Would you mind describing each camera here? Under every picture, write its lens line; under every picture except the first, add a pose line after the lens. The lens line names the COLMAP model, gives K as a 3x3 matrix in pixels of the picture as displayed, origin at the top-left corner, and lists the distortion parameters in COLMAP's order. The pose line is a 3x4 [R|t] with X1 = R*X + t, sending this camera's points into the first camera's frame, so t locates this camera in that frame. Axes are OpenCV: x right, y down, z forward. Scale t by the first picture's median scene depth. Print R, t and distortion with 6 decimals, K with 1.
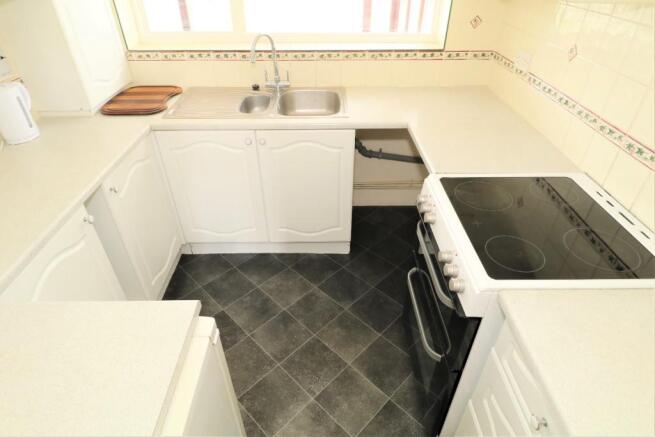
lens RADIAL K [[377.7, 0, 329.0], [0, 377.7, 215.2], [0, 0, 1]] dist [0.003730, 0.000033]
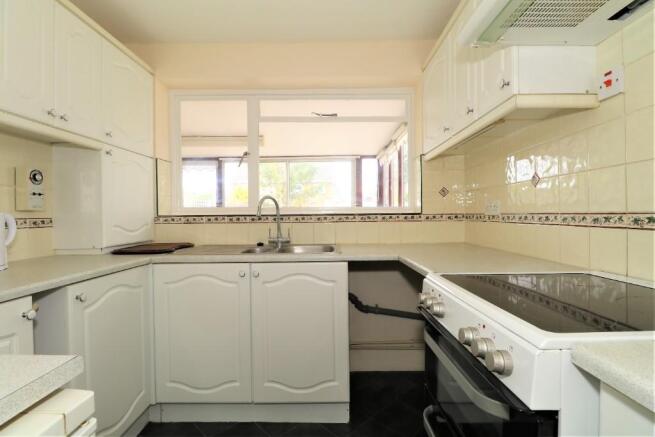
lens RADIAL K [[314.9, 0, 328.1], [0, 314.9, 216.6], [0, 0, 1]] dist [-0.009983, -0.001590]
pose [[0.999794, -0.011647, -0.016628, 0.027828], [-0.000039, 0.817956, -0.575281, 0.144302], [0.020302, 0.575164, 0.817787, 0.202870]]
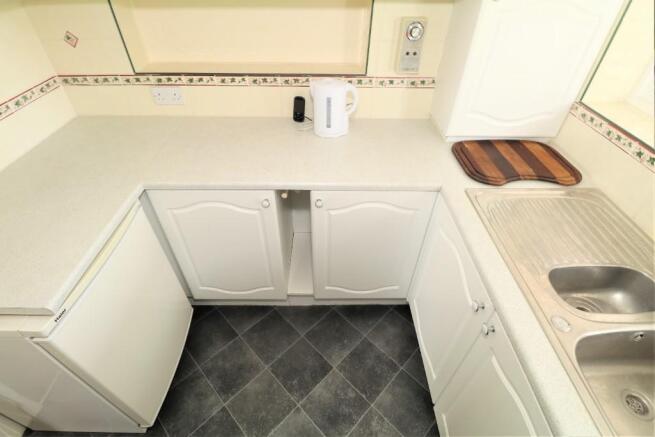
lens RADIAL K [[314.9, 0, 328.1], [0, 314.9, 216.6], [0, 0, 1]] dist [-0.009983, -0.001590]
pose [[-0.008521, 0.651974, -0.758194, 0.052861], [-0.589668, 0.609086, 0.530382, -0.347478], [0.807601, 0.451602, 0.379258, 0.515415]]
